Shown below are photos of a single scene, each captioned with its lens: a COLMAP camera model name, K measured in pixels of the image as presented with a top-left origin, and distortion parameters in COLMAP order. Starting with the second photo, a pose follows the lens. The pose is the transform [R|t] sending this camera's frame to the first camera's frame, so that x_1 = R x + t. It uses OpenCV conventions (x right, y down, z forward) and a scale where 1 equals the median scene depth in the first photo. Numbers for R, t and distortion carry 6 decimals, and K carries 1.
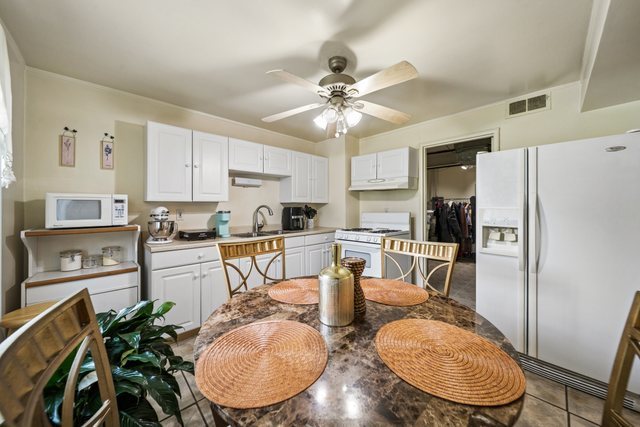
lens RADIAL K [[224.4, 0, 318.4], [0, 224.4, 207.7], [0, 0, 1]] dist [-0.004026, -0.001024]
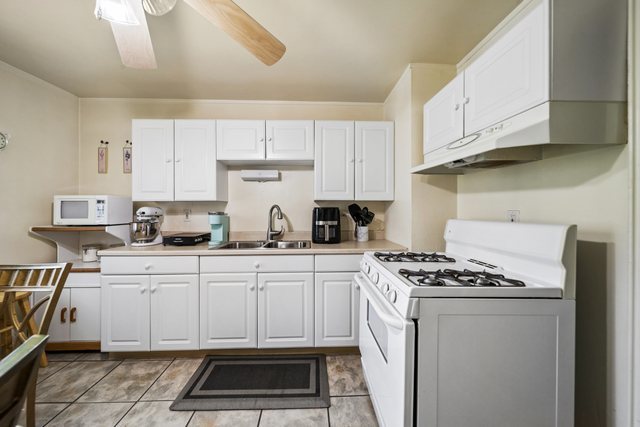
lens RADIAL K [[224.4, 0, 317.0], [0, 224.4, 210.5], [0, 0, 1]] dist [-0.004026, -0.001024]
pose [[0.753111, 0.008081, -0.657844, 0.439294], [-0.002339, 0.999951, 0.009606, -0.000585], [0.657889, -0.005695, 0.753093, 0.712268]]
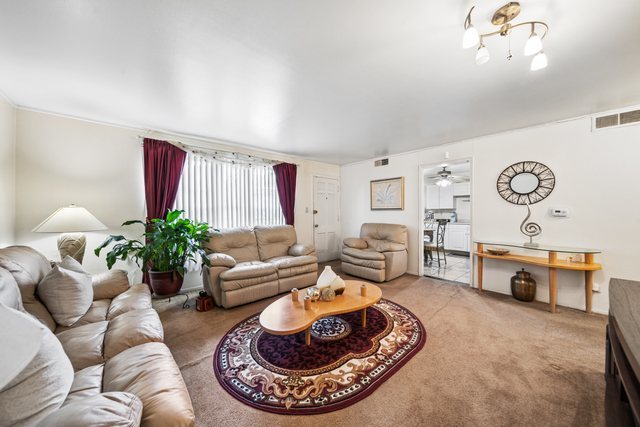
lens RADIAL K [[224.4, 0, 317.2], [0, 224.4, 209.0], [0, 0, 1]] dist [-0.004026, -0.001024]
pose [[-0.016468, -0.001580, -0.999863, 2.454917], [0.003301, 0.999993, -0.001635, -0.026472], [0.999859, -0.003328, -0.016463, -0.575392]]
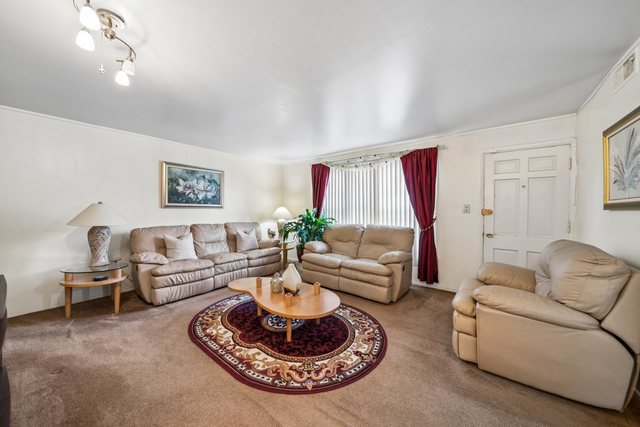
lens RADIAL K [[224.4, 0, 319.2], [0, 224.4, 213.8], [0, 0, 1]] dist [-0.004026, -0.001024]
pose [[-0.985975, 0.008730, -0.166662, 1.484679], [0.005882, 0.999828, 0.017574, -0.020839], [0.166786, 0.016348, -0.985858, 0.491859]]
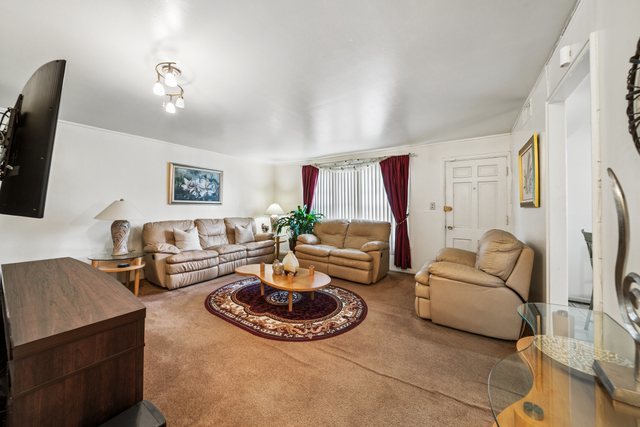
lens RADIAL K [[224.4, 0, 318.0], [0, 224.4, 207.0], [0, 0, 1]] dist [-0.004026, -0.001024]
pose [[-0.973169, 0.003661, -0.230063, 1.579163], [0.002843, 0.999988, 0.003887, -0.023334], [0.230074, 0.003129, -0.973168, 0.717582]]
